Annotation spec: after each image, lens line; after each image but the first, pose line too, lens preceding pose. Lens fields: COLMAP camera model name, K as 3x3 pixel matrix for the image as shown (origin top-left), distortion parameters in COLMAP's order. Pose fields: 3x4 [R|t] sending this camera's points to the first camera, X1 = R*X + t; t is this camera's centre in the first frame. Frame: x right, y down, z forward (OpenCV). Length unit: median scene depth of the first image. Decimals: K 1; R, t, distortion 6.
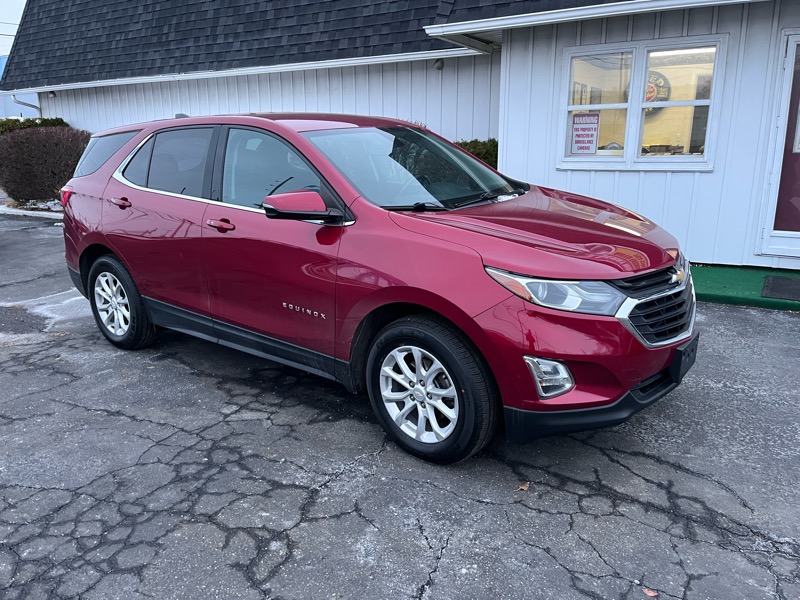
lens RADIAL K [[590.9, 0, 400.0], [0, 590.9, 300.0], [0, 0, 1]] dist [0.093145, -0.118710]
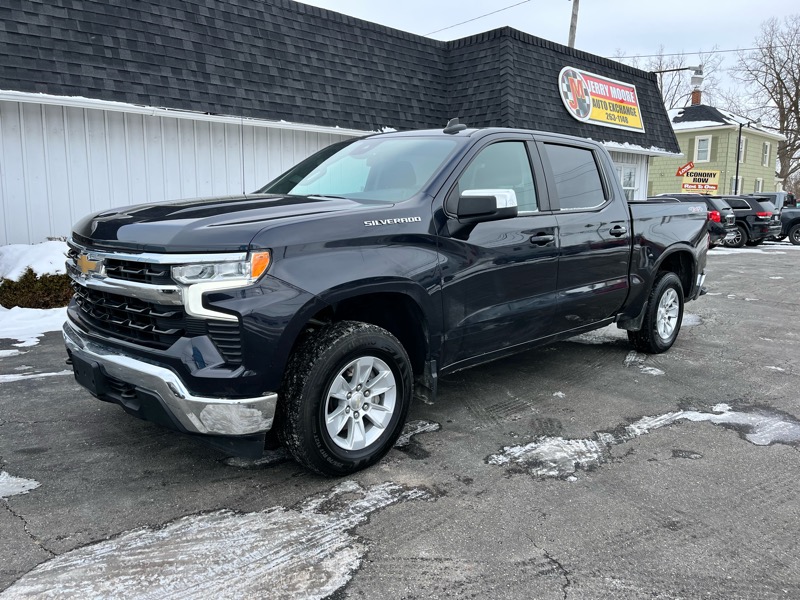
lens RADIAL K [[600.9, 0, 395.2], [0, 600.9, 301.5], [0, 0, 1]] dist [0.062544, -0.063536]
pose [[0.305864, -0.131728, 0.942918, -1.062543], [0.246934, 0.967467, 0.055057, -0.110585], [-0.919495, 0.215999, 0.328441, 0.538993]]
